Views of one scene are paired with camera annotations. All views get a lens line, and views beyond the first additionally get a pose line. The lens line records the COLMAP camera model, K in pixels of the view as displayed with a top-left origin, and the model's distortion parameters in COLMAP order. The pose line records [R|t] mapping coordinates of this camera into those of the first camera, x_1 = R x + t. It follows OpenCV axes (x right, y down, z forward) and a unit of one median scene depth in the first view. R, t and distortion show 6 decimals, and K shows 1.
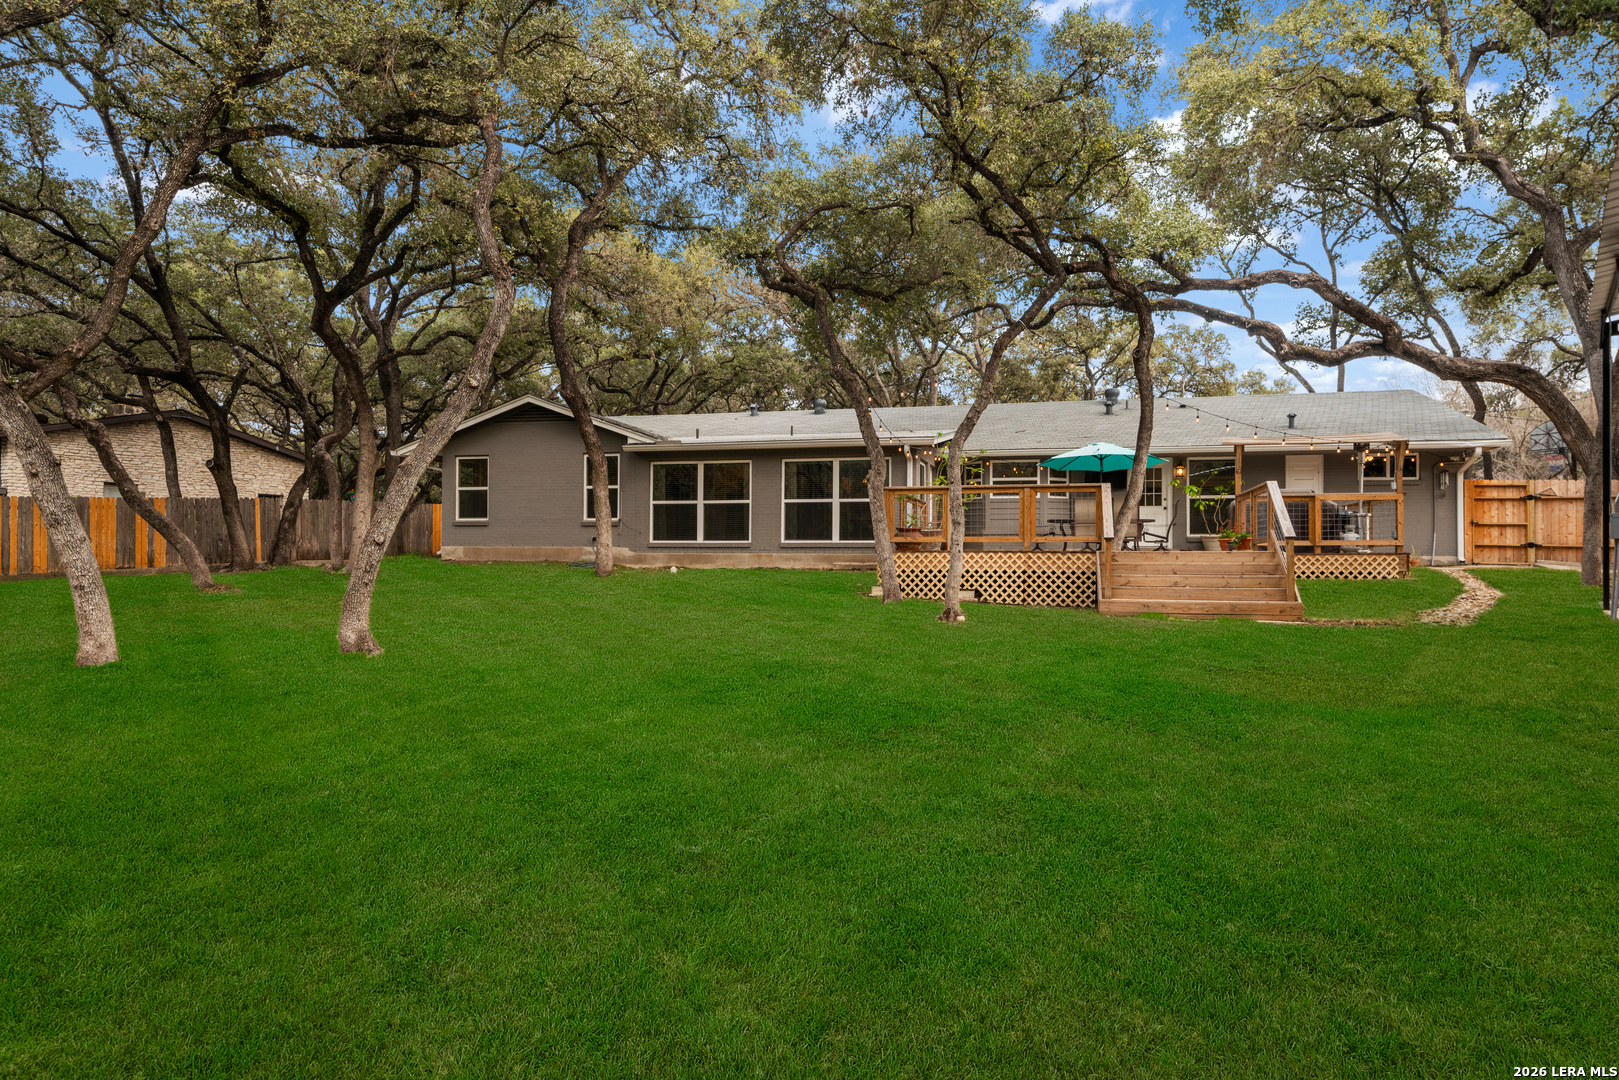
lens RADIAL K [[1004.1, 0, 810.1], [0, 1004.1, 543.0], [0, 0, 1]] dist [-0.002070, 0.001258]
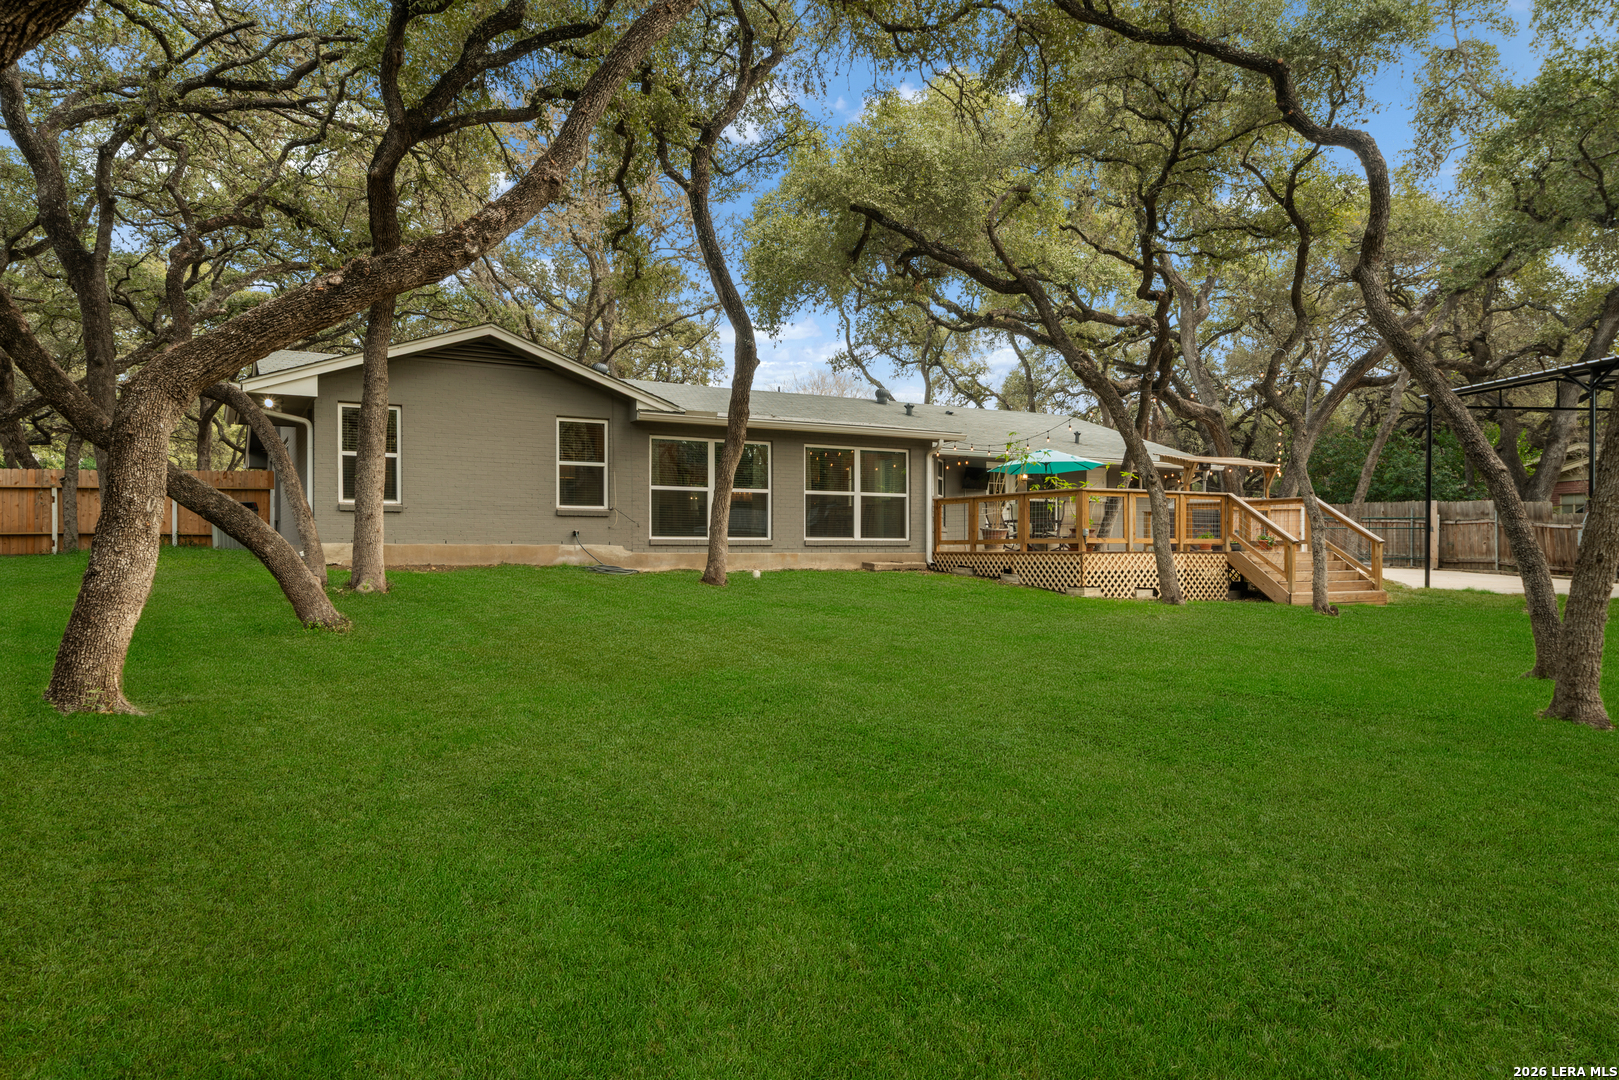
lens RADIAL K [[1088.7, 0, 811.8], [0, 1088.7, 538.9], [0, 0, 1]] dist [0.000784, -0.005560]
pose [[0.709655, 0.003532, 0.704540, -0.694980], [-0.010547, 0.999929, 0.005611, -0.006754], [-0.704470, -0.011413, 0.709642, 0.331566]]
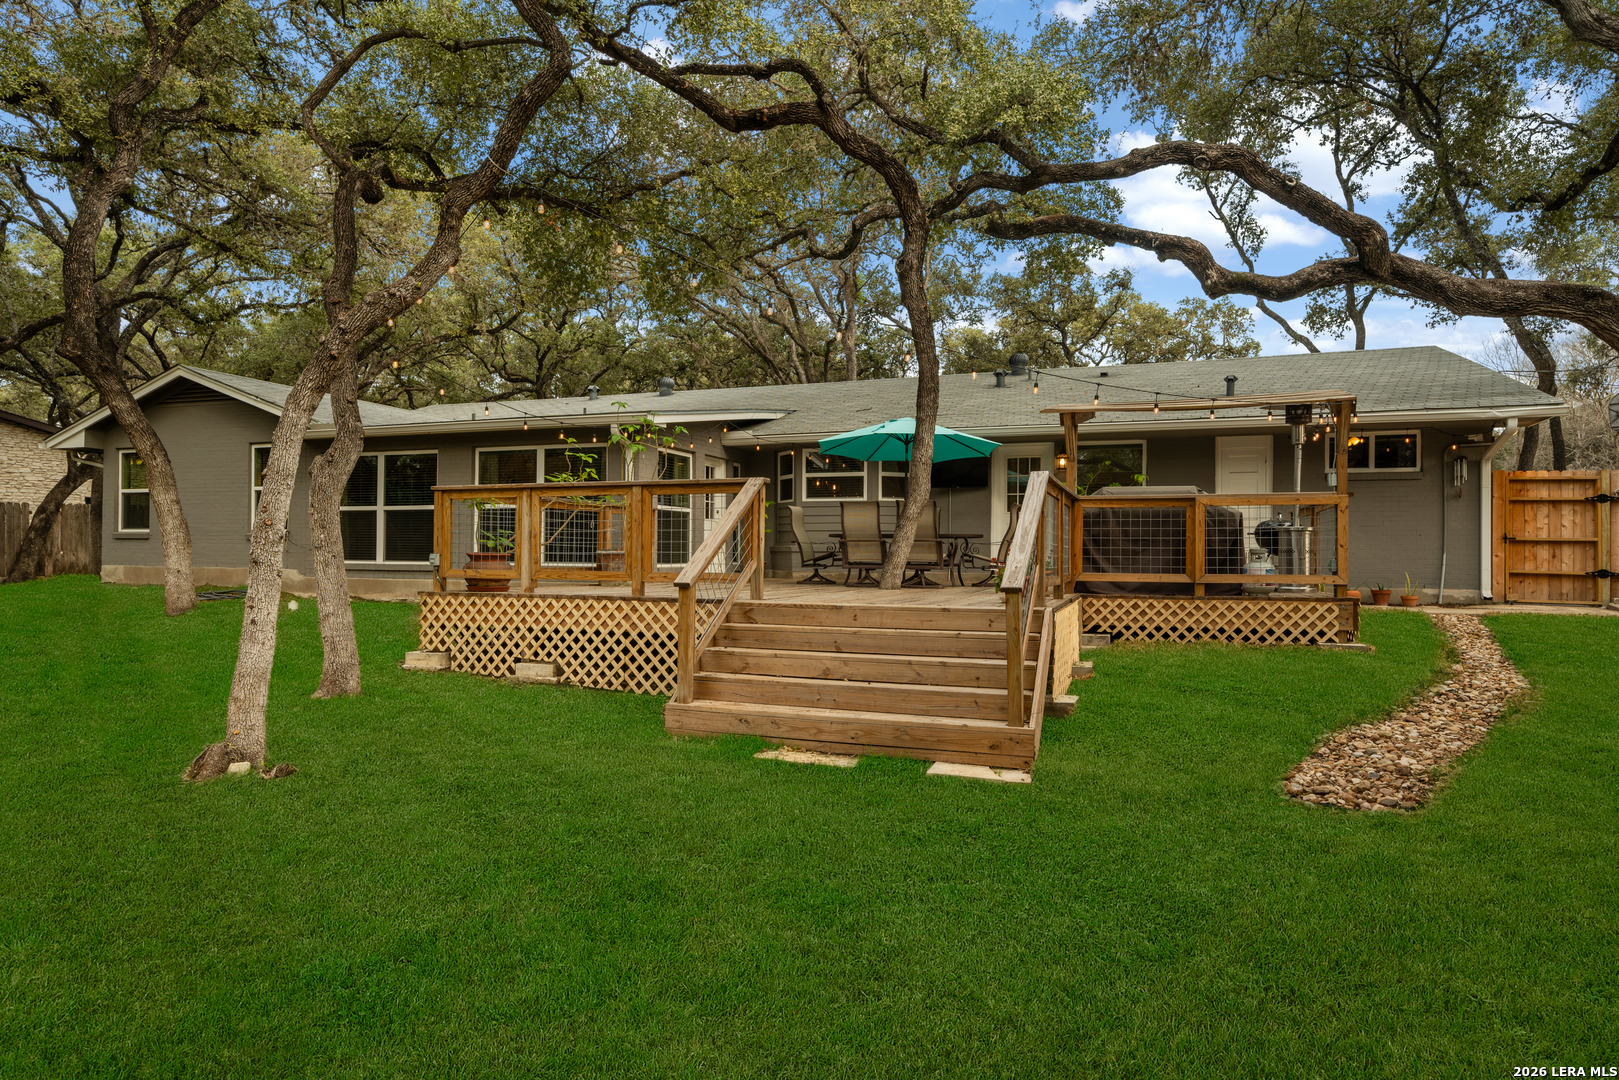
lens RADIAL K [[942.5, 0, 814.5], [0, 942.5, 549.5], [0, 0, 1]] dist [0.000431, 0.000521]
pose [[0.995511, 0.001960, -0.094624, 0.279122], [-0.001003, 0.999948, 0.010152, -0.018538], [0.094639, -0.010011, 0.995461, 0.360911]]
